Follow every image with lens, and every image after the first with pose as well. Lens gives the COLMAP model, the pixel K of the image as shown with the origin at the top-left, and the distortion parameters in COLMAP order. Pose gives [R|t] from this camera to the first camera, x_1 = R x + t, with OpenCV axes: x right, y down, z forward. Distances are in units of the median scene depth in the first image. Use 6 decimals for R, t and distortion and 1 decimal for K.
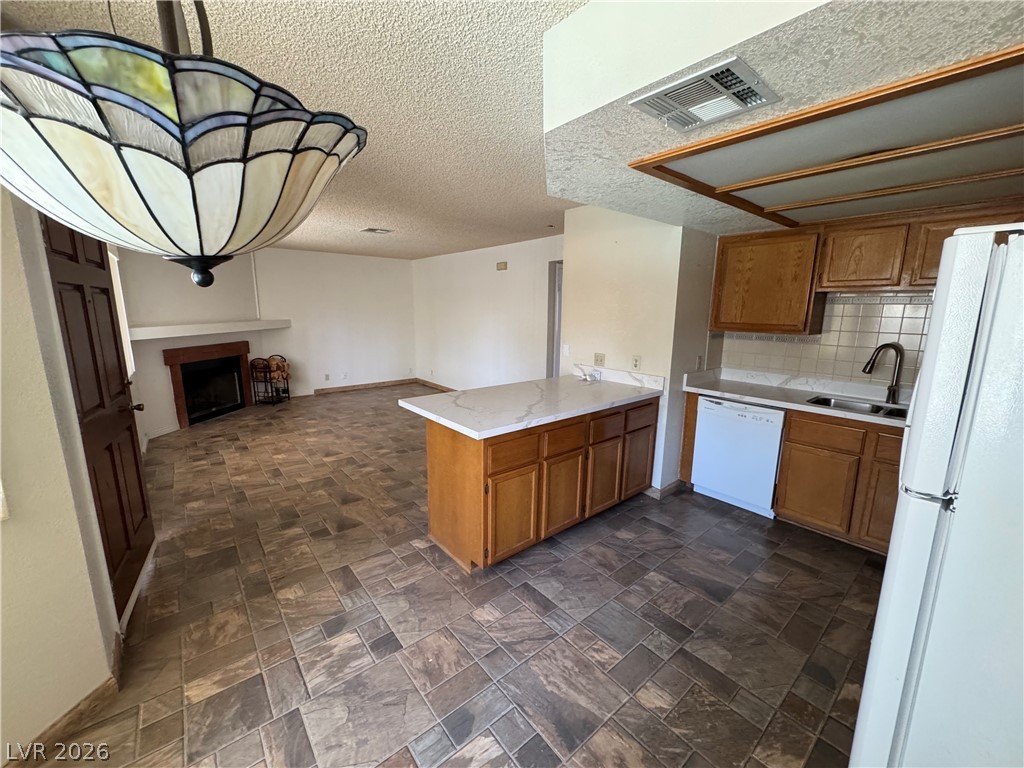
lens RADIAL K [[406.9, 0, 507.3], [0, 406.9, 383.3], [0, 0, 1]] dist [-0.001480, -0.000025]
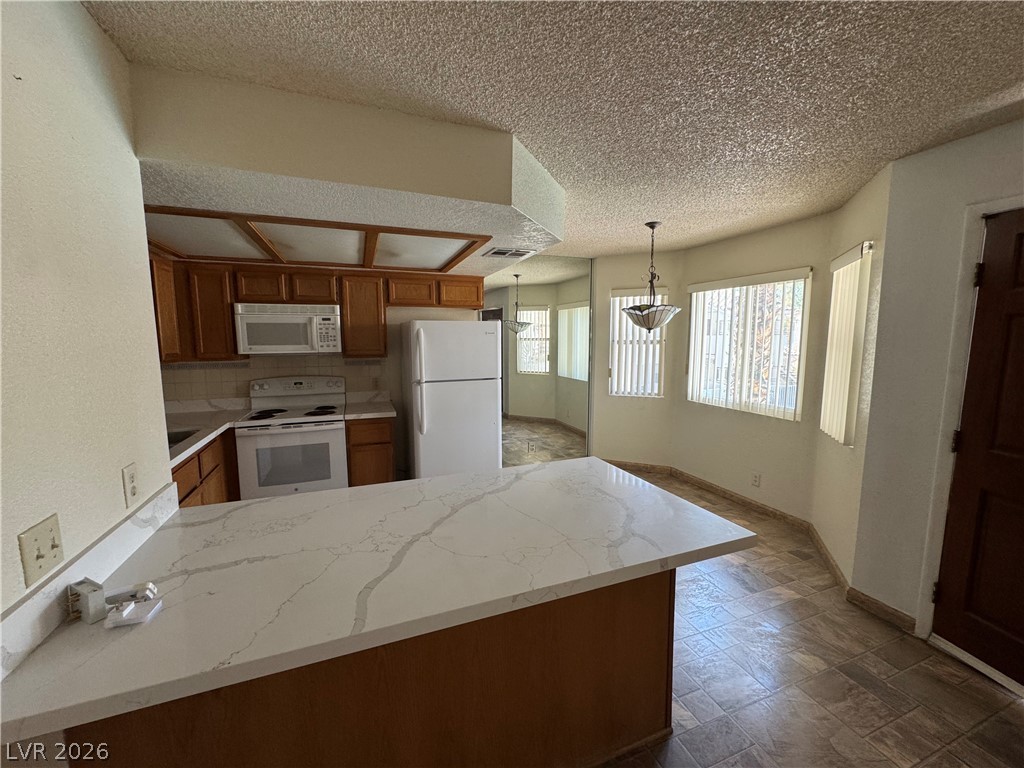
lens RADIAL K [[406.9, 0, 508.8], [0, 406.9, 381.9], [0, 0, 1]] dist [-0.001480, -0.000025]
pose [[-0.948706, -0.039717, 0.313655, -0.080920], [0.052103, 0.958873, 0.279013, -0.158932], [-0.311837, 0.281044, -0.907619, 0.860152]]
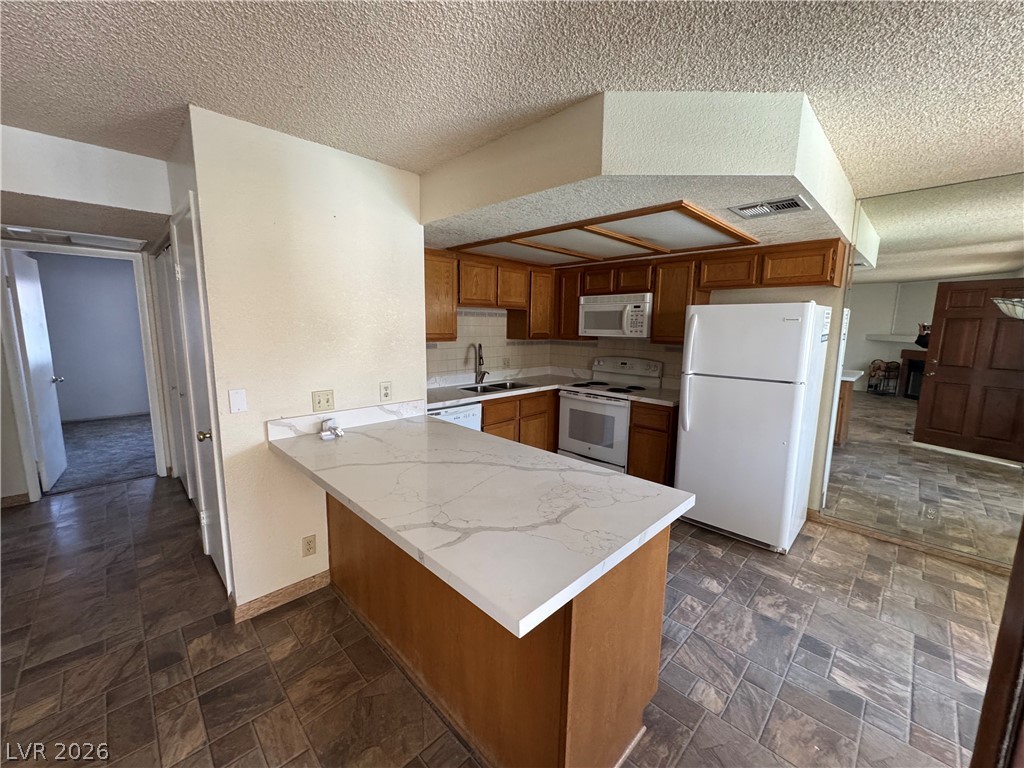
lens RADIAL K [[406.9, 0, 512.6], [0, 406.9, 382.2], [0, 0, 1]] dist [-0.001480, -0.000025]
pose [[-0.095082, -0.152681, 0.983691, -0.318905], [0.167018, 0.971714, 0.166966, -0.110172], [-0.981358, 0.180169, -0.066893, 0.586634]]
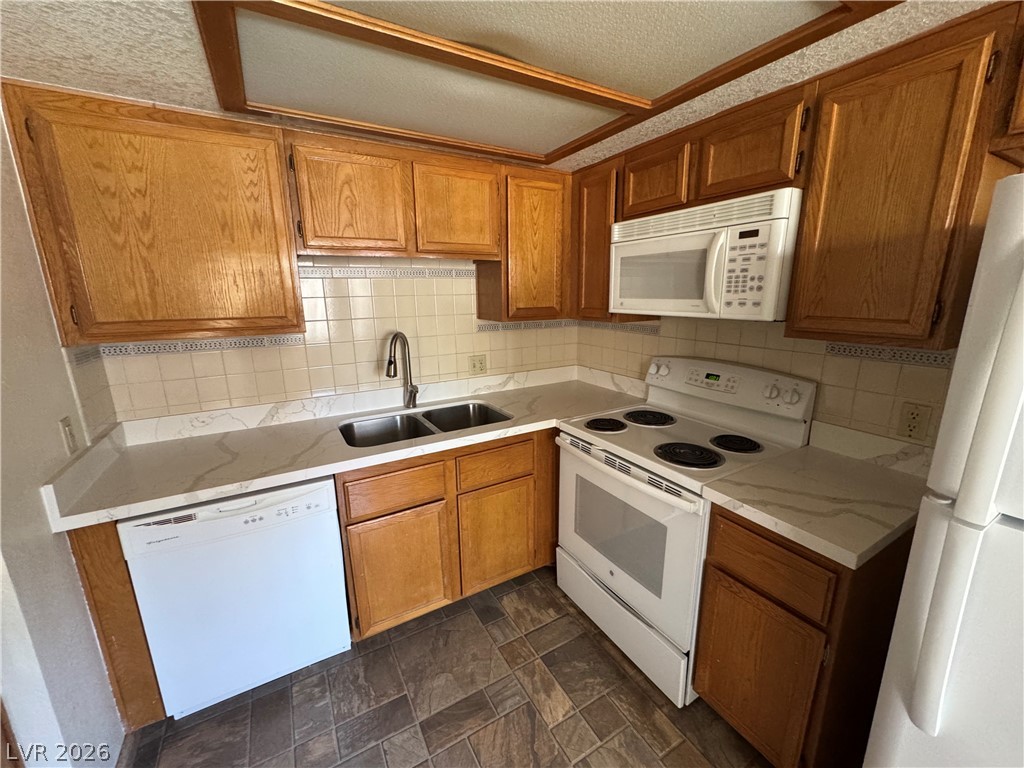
lens RADIAL K [[406.9, 0, 517.3], [0, 406.9, 383.7], [0, 0, 1]] dist [-0.001480, -0.000025]
pose [[0.158424, -0.235765, 0.958810, 0.141389], [0.192501, 0.959814, 0.204205, -0.068618], [-0.968424, 0.152220, 0.197442, 0.383894]]
